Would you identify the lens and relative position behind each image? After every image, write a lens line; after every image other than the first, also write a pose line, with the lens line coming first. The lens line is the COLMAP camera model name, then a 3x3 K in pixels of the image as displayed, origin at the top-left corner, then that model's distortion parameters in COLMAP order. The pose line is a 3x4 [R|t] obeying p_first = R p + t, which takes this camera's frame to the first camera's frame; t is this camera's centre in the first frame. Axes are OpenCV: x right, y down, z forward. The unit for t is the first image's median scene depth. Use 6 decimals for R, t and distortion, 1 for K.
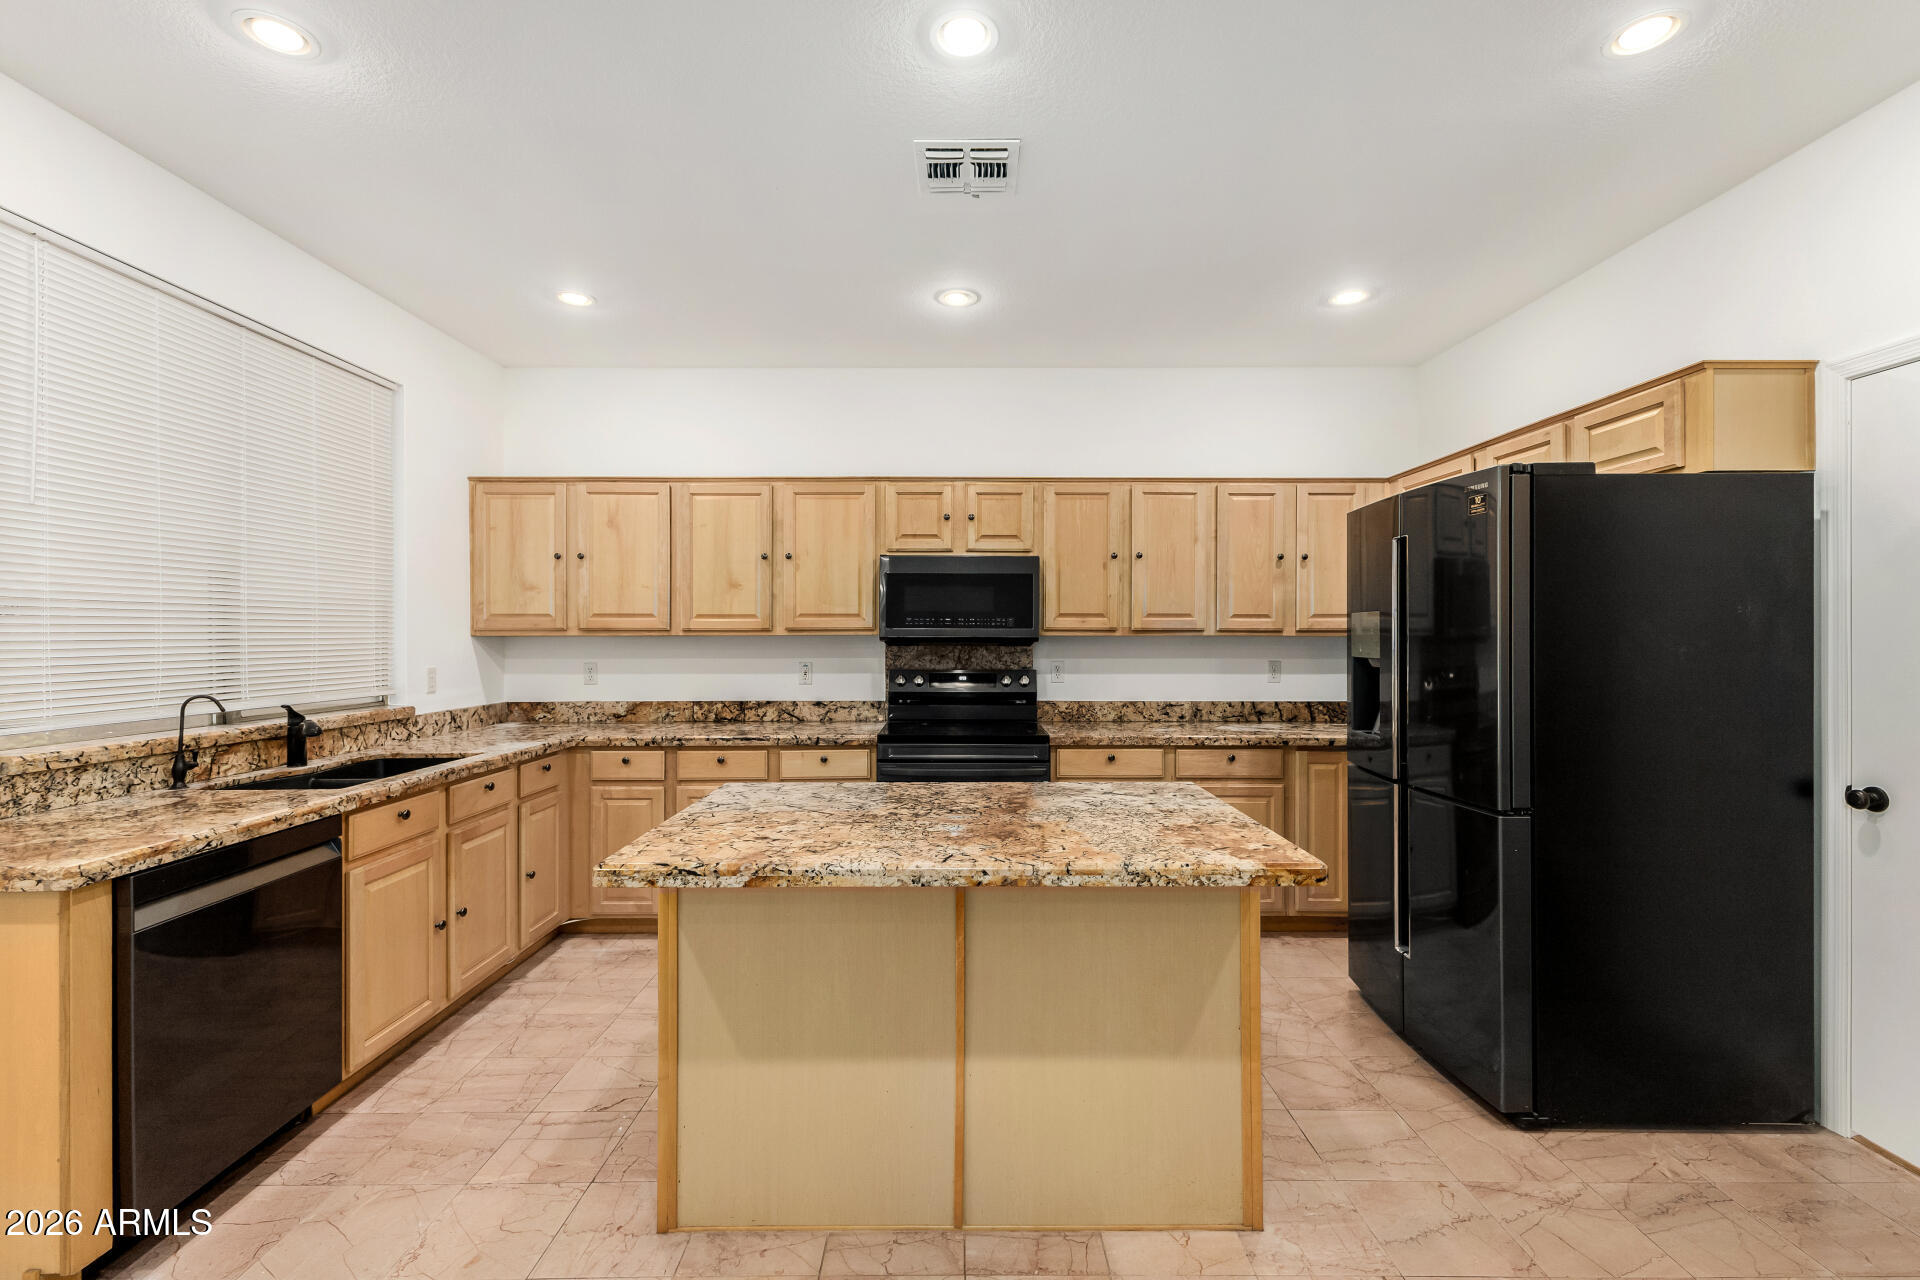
lens RADIAL K [[821.7, 0, 962.2], [0, 821.7, 636.2], [0, 0, 1]] dist [0.012943, -0.001317]
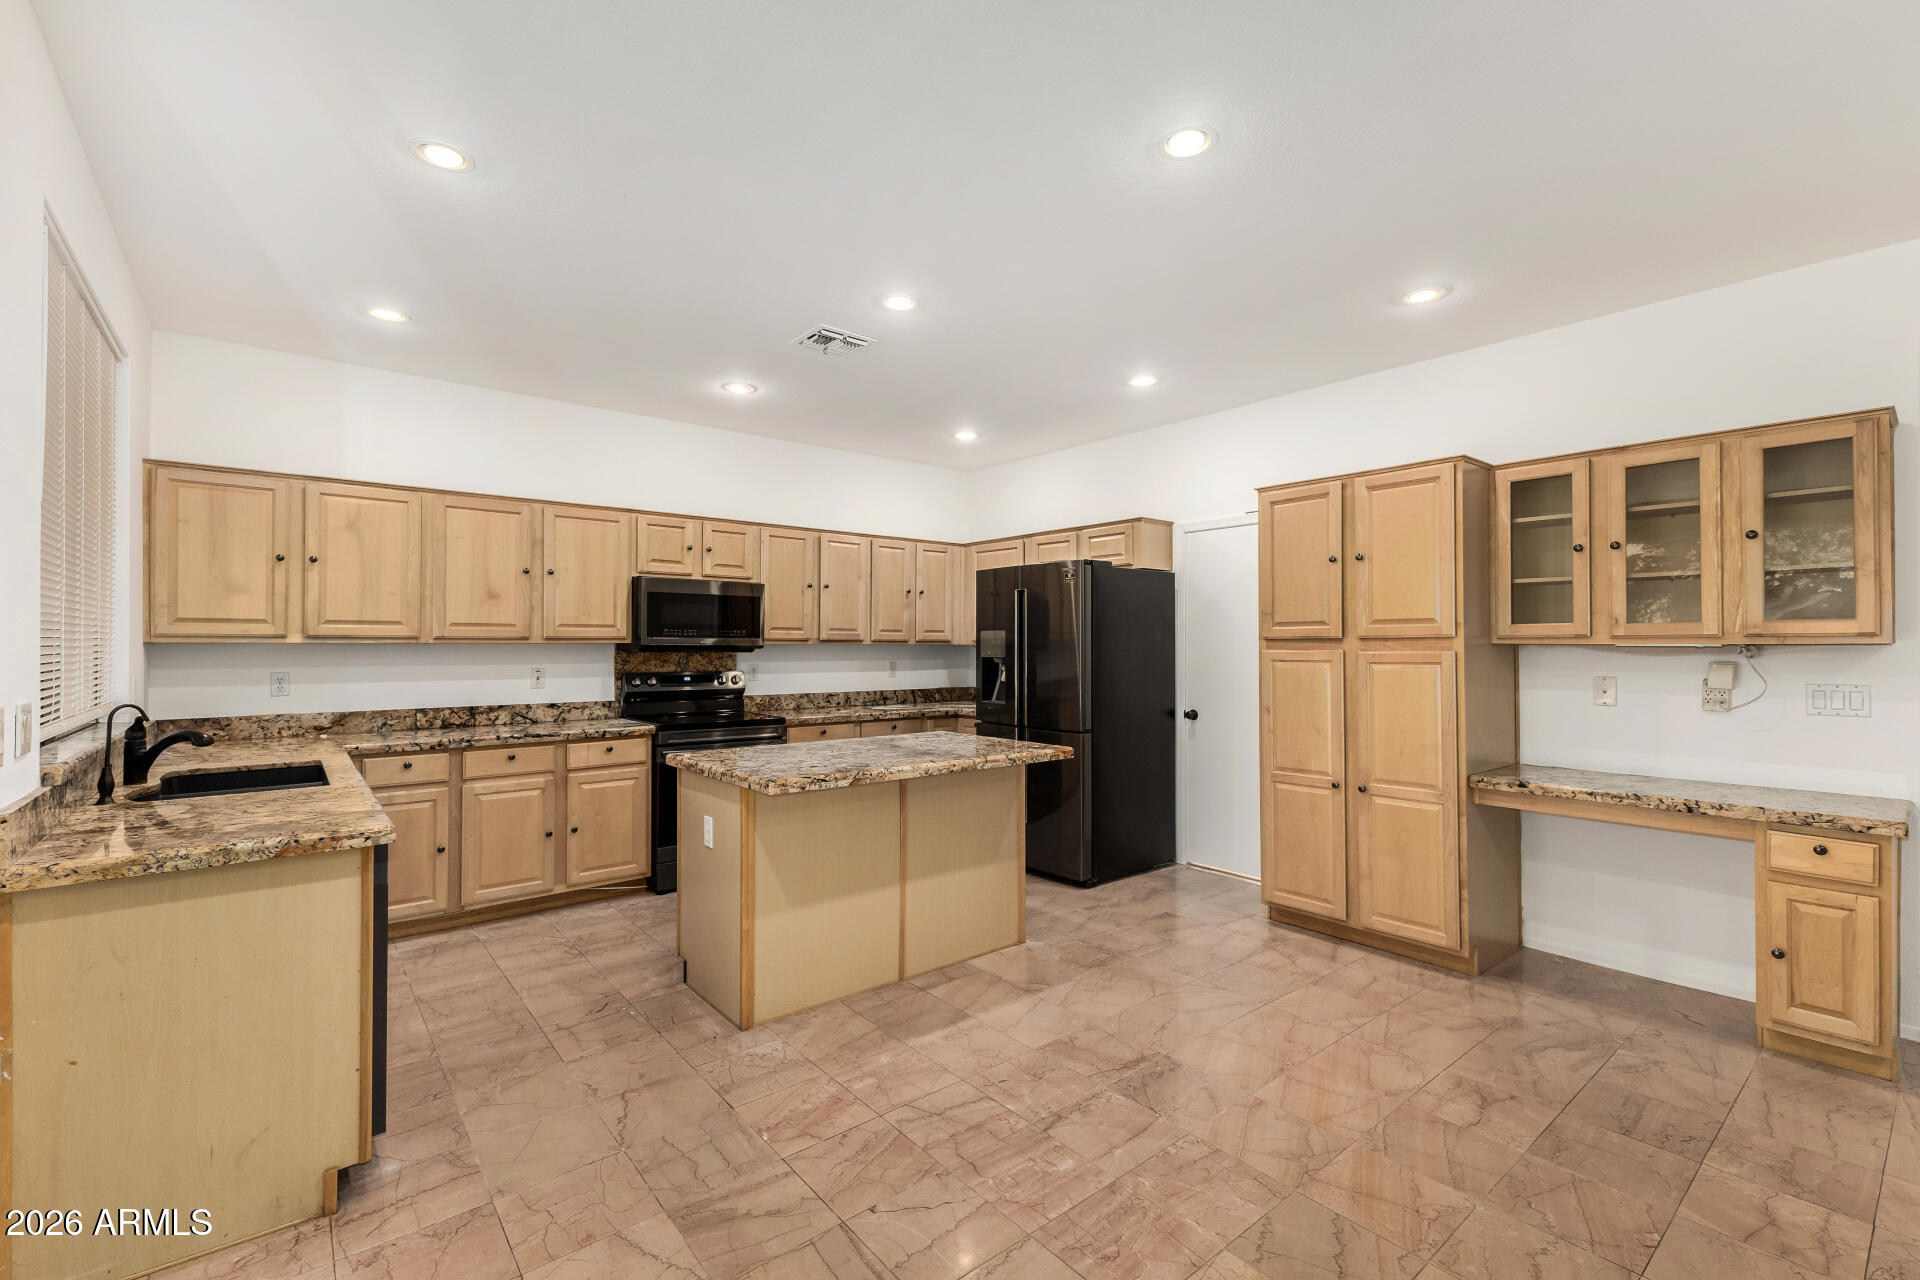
lens RADIAL K [[821.7, 0, 959.7], [0, 821.7, 639.2], [0, 0, 1]] dist [0.012943, -0.001317]
pose [[0.776951, 0.006048, 0.629532, -0.480877], [-0.001526, 0.999969, -0.007723, 0.001226], [-0.629560, 0.005039, 0.776936, -0.211152]]
